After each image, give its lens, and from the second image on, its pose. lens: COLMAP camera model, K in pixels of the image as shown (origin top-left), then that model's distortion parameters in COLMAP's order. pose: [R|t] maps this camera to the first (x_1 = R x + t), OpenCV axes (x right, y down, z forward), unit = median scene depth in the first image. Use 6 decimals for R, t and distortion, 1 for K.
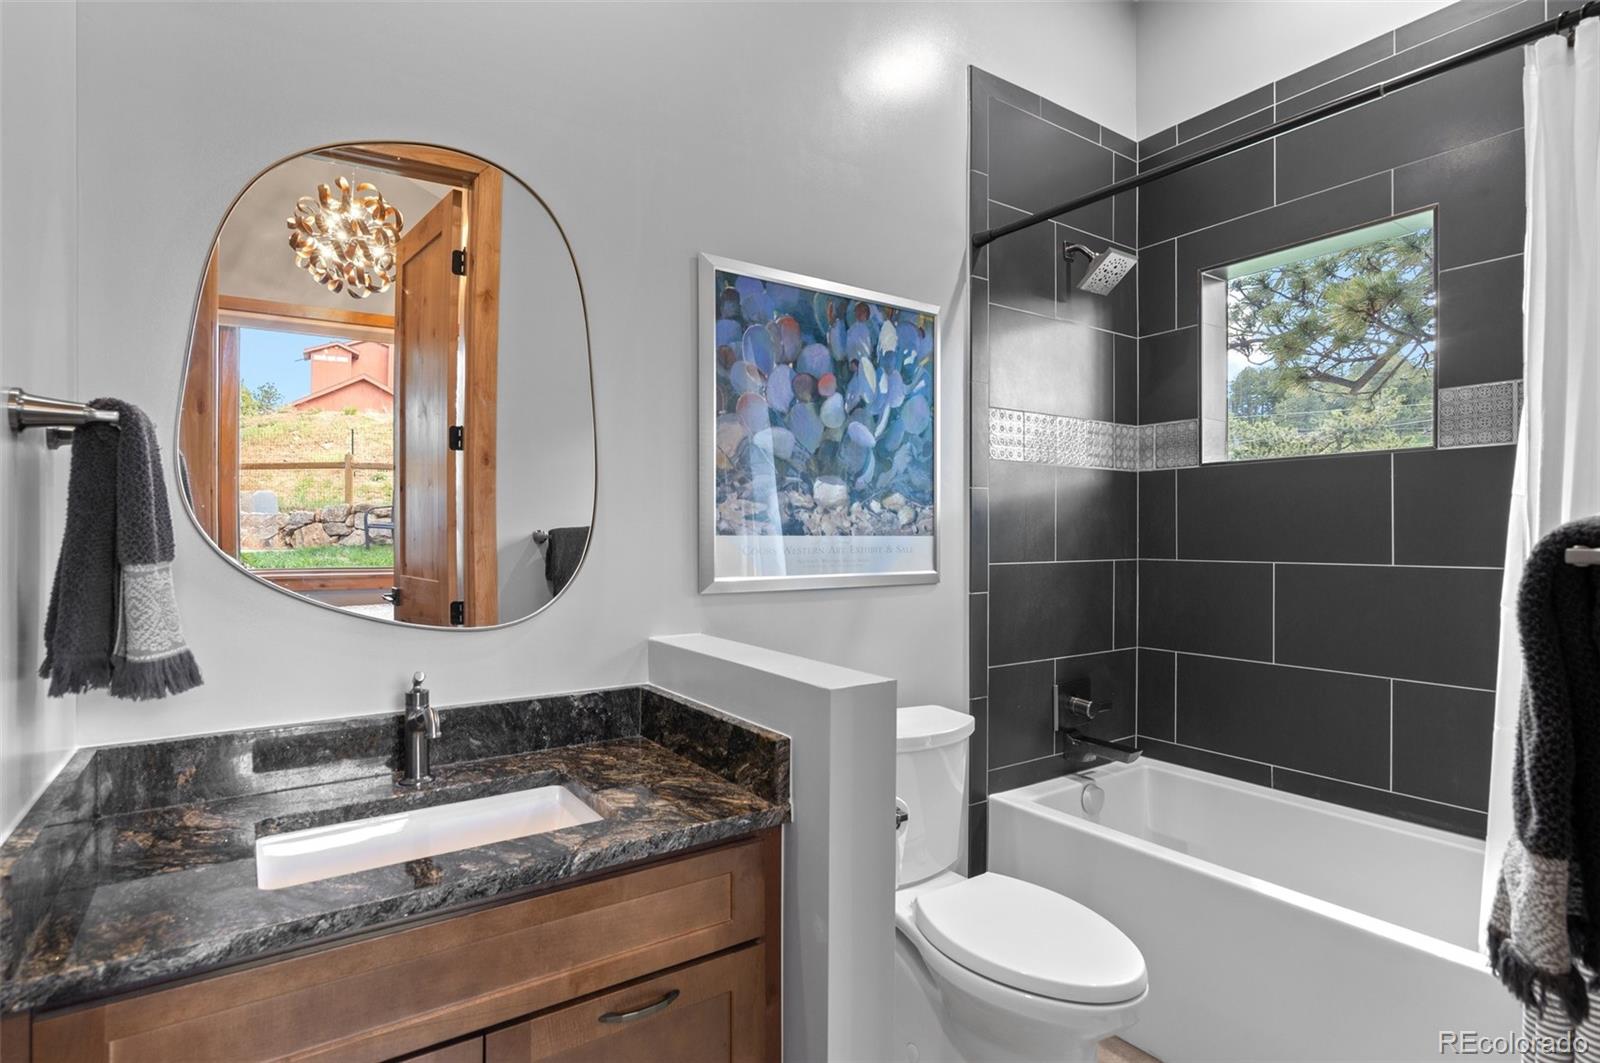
lens RADIAL K [[811.5, 0, 795.1], [0, 811.5, 533.8], [0, 0, 1]] dist [-0.003036, -0.000607]
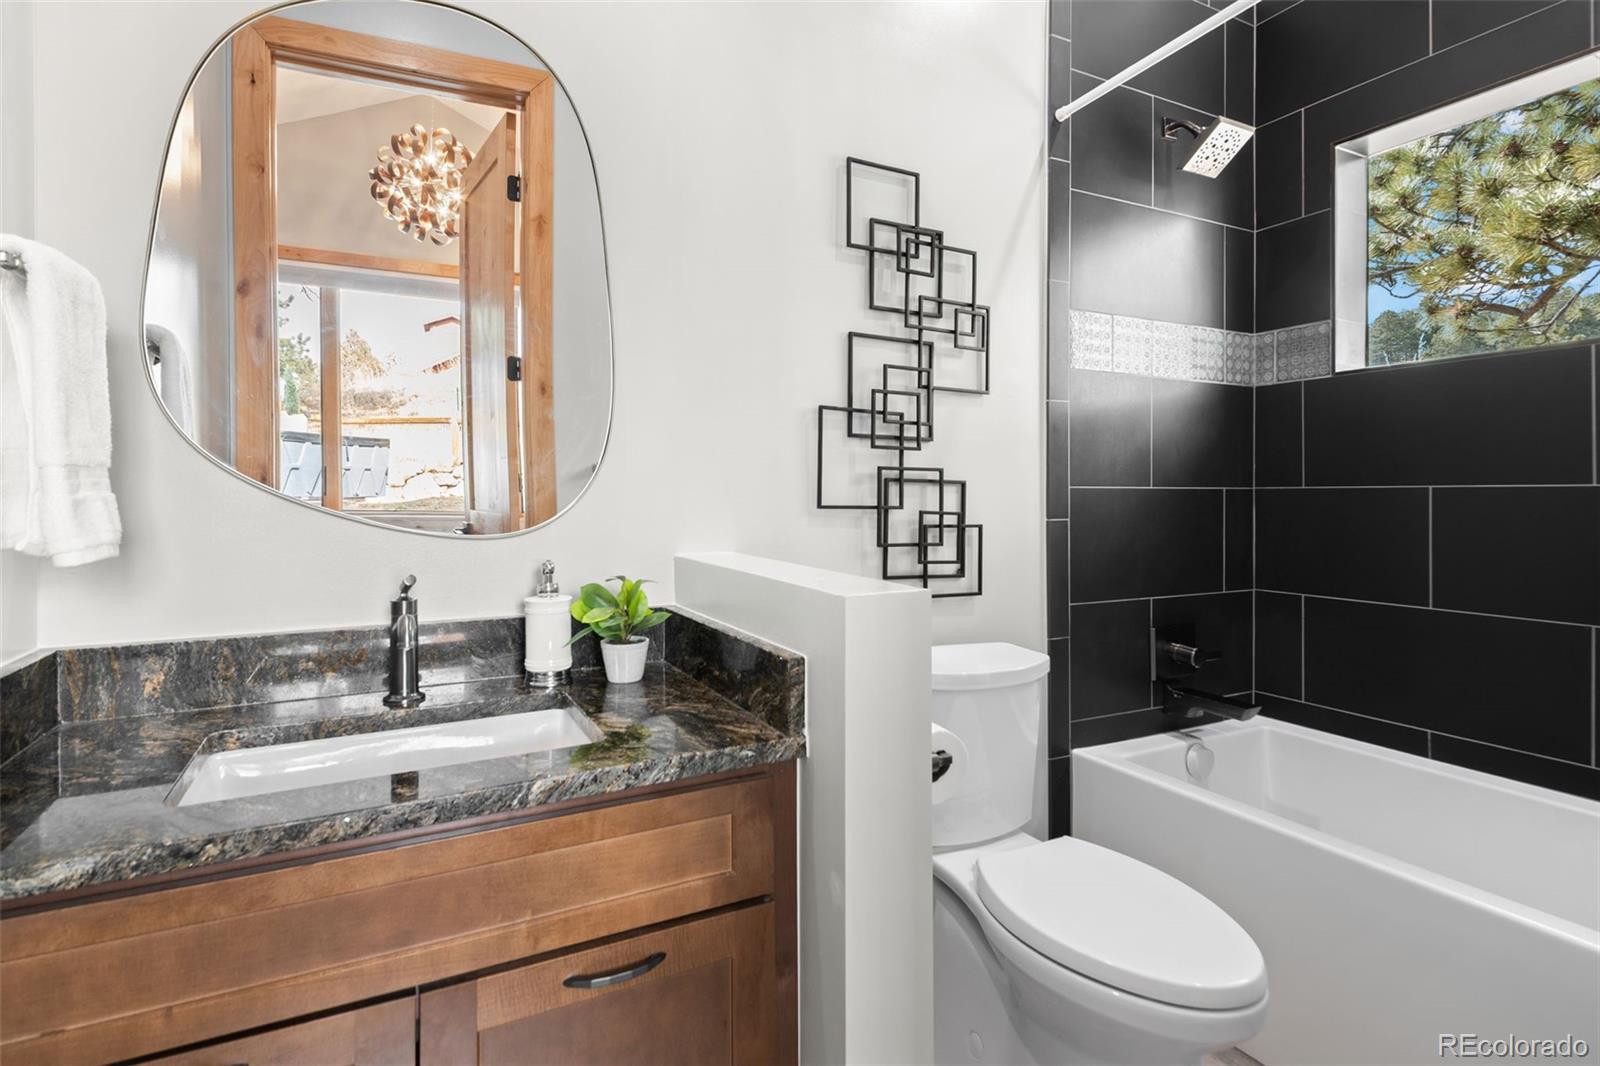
lens RADIAL K [[797.8, 0, 776.9], [0, 797.8, 491.3], [0, 0, 1]] dist [0.044009, -0.026171]
pose [[0.990936, -0.002375, -0.134317, 0.062919], [0.002470, 0.999997, 0.000538, 0.065651], [0.134315, -0.000865, 0.990938, 0.144183]]
